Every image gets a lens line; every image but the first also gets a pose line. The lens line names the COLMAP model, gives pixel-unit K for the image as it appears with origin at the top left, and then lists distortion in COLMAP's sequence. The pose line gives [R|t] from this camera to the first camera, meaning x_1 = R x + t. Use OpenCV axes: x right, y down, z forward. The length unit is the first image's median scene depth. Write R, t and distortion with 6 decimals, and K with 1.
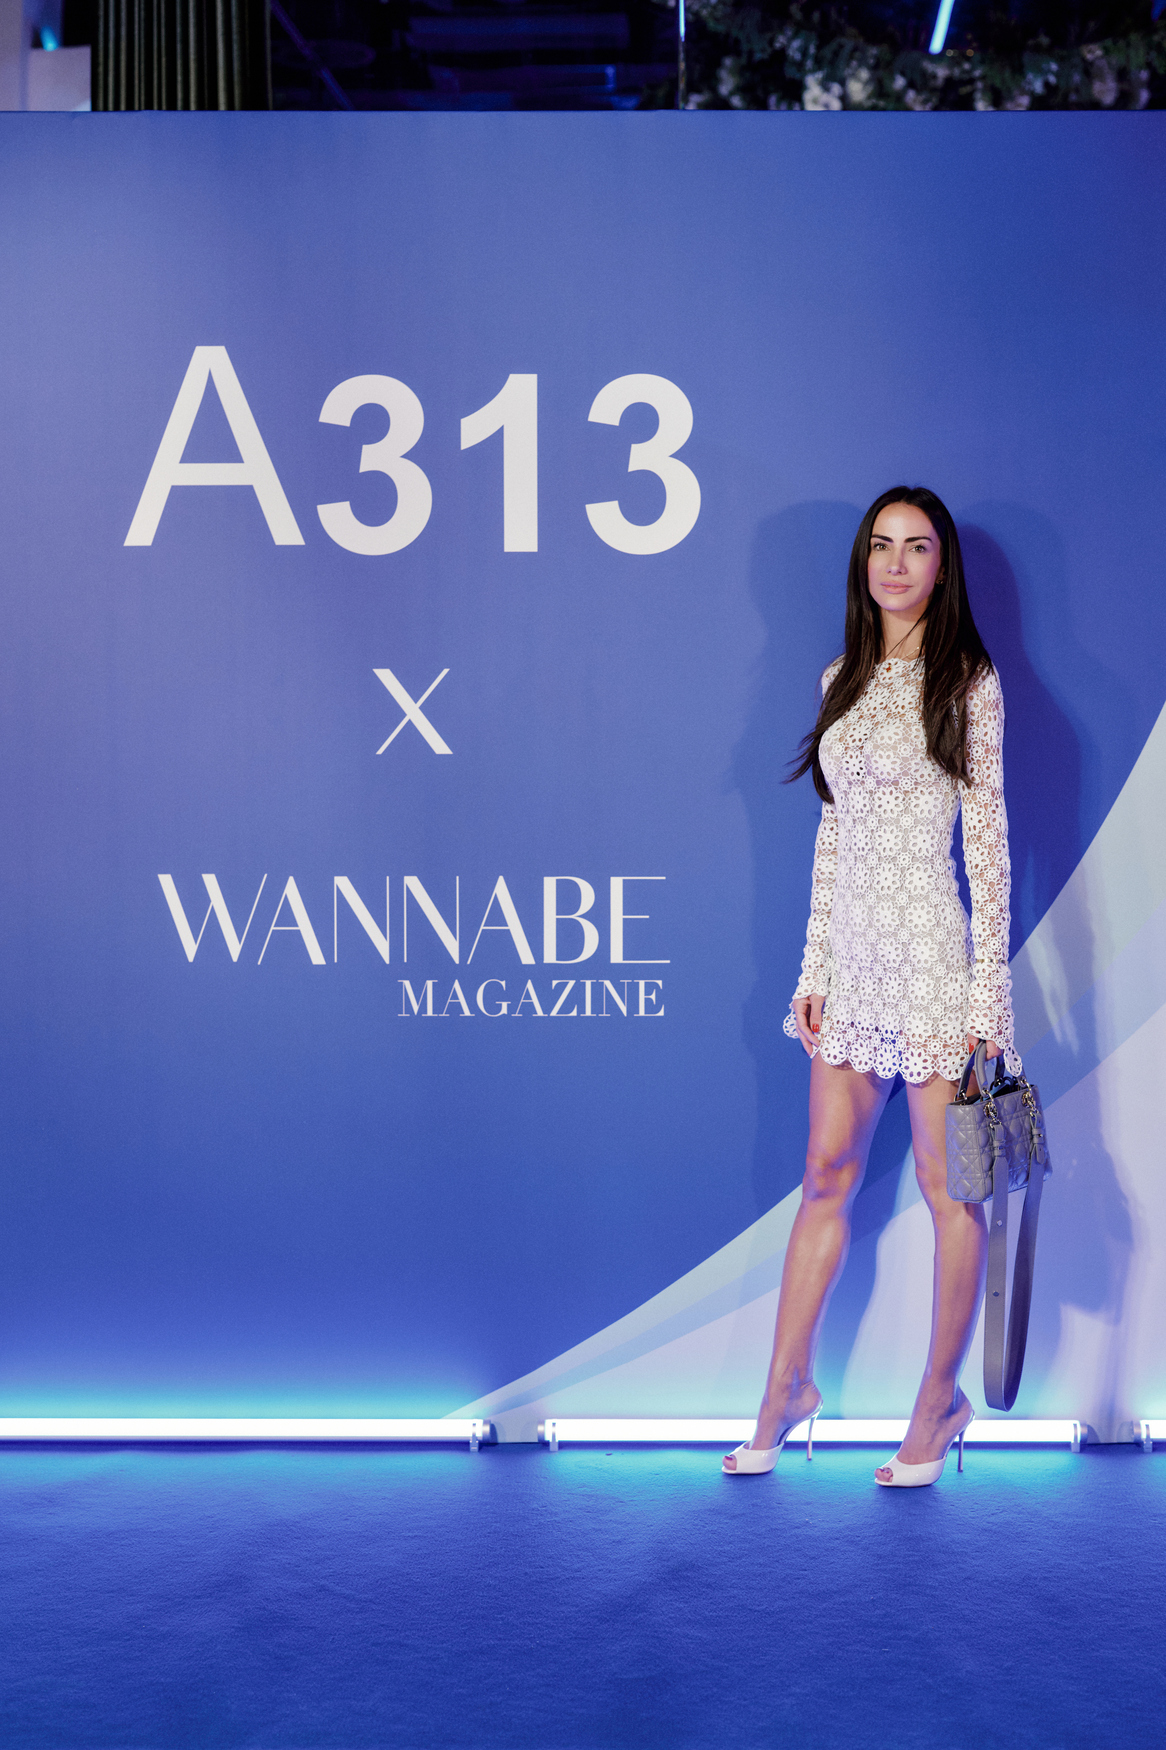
lens RADIAL K [[2515.4, 0, 651.6], [0, 2515.4, 882.9], [0, 0, 1]] dist [-0.008127, 0.005767]
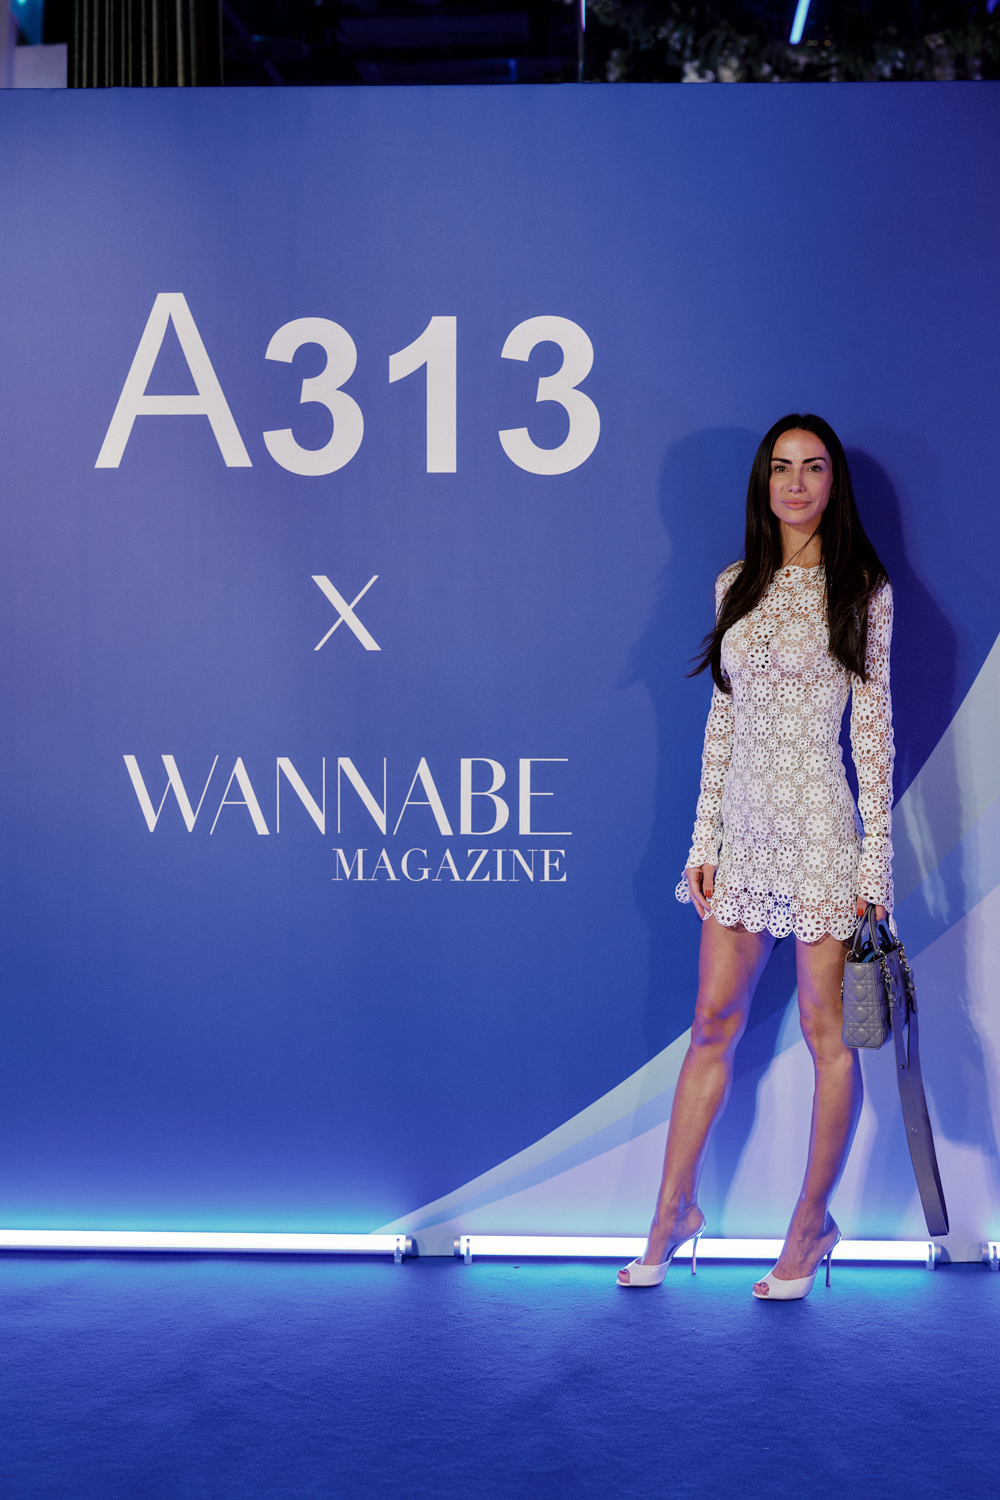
lens RADIAL K [[2129.3, 0, 463.7], [0, 2129.3, 759.0], [0, 0, 1]] dist [-0.014356, 0.063923]
pose [[0.999397, 0.002849, -0.034592, -0.008320], [-0.002933, 0.999993, -0.002397, 0.000174], [0.034584, 0.002497, 0.999399, 0.038613]]
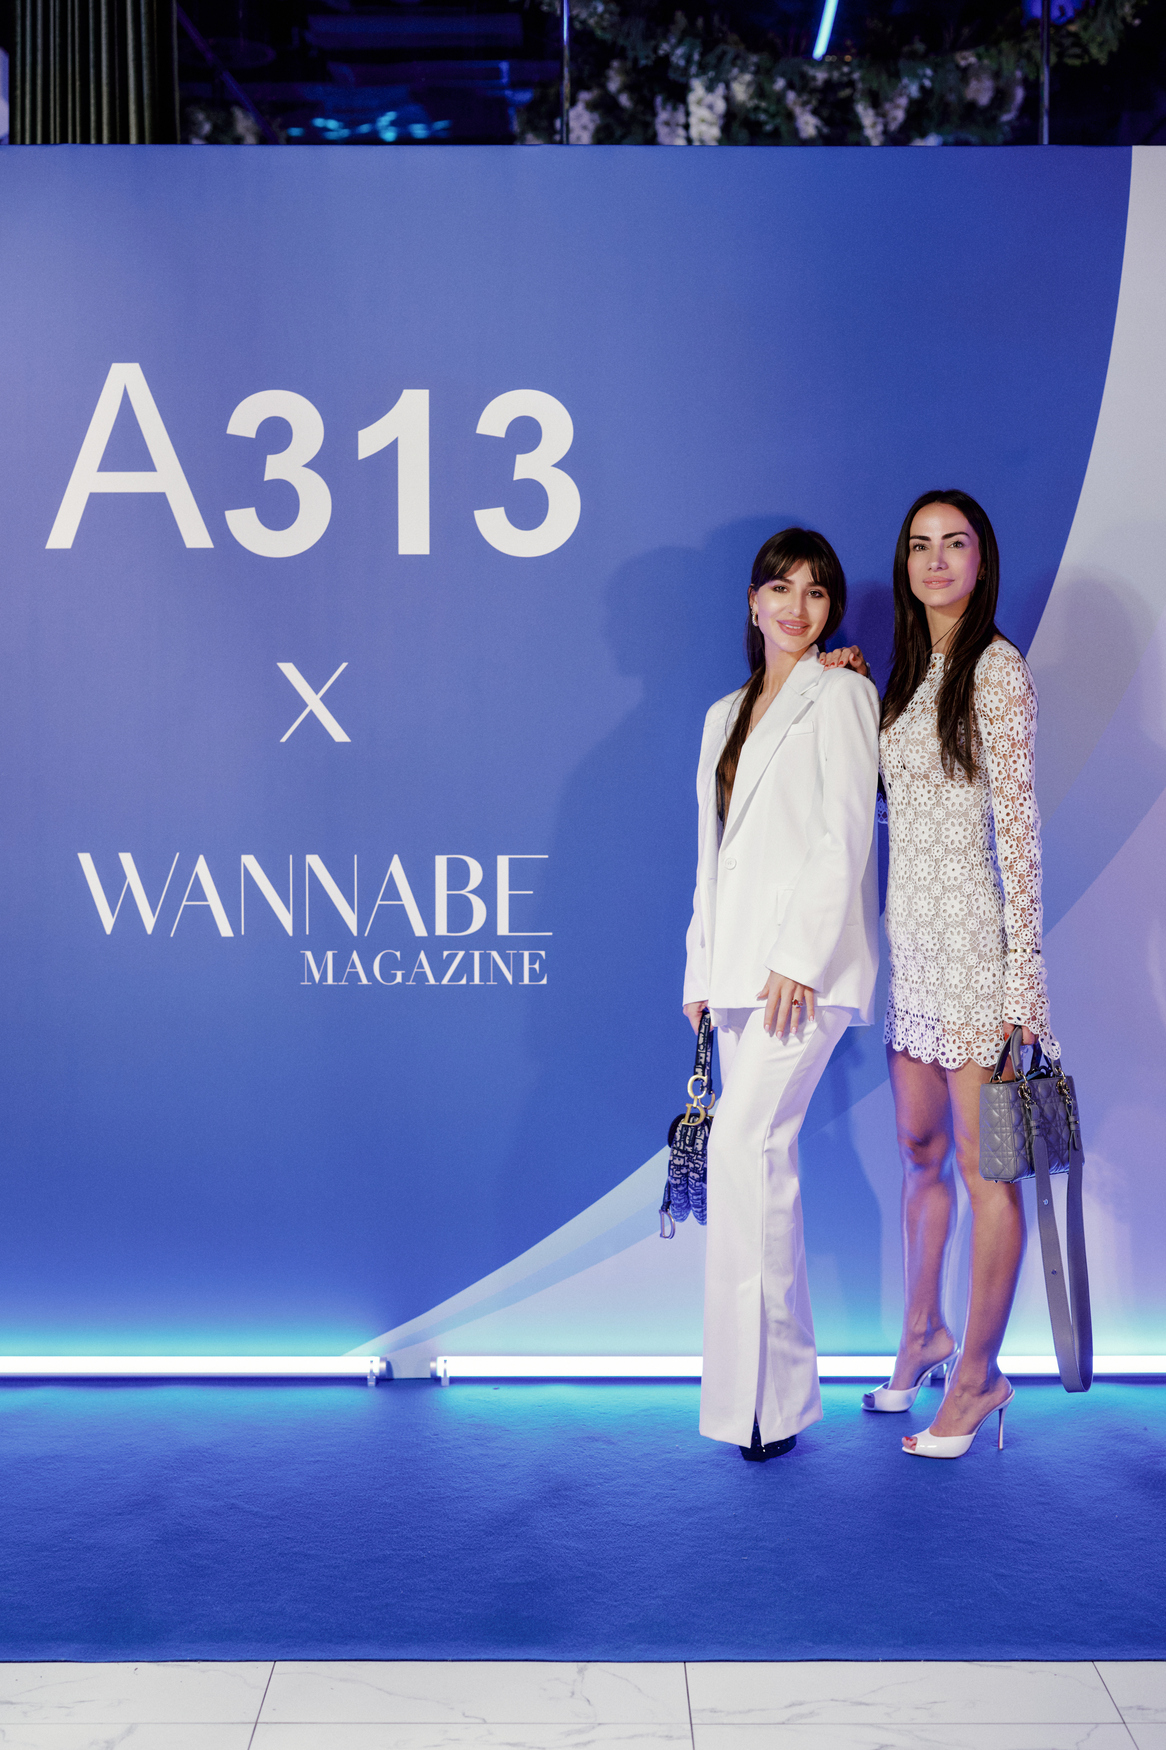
lens RADIAL K [[2566.0, 0, 583.0], [0, 2566.0, 875.0], [0, 0, 1]] dist [-0.011222, 0.013258]
pose [[0.999945, -0.000544, 0.010450, 0.008976], [0.000438, 0.999949, 0.010126, -0.005108], [-0.010455, -0.010121, 0.999894, -0.102917]]
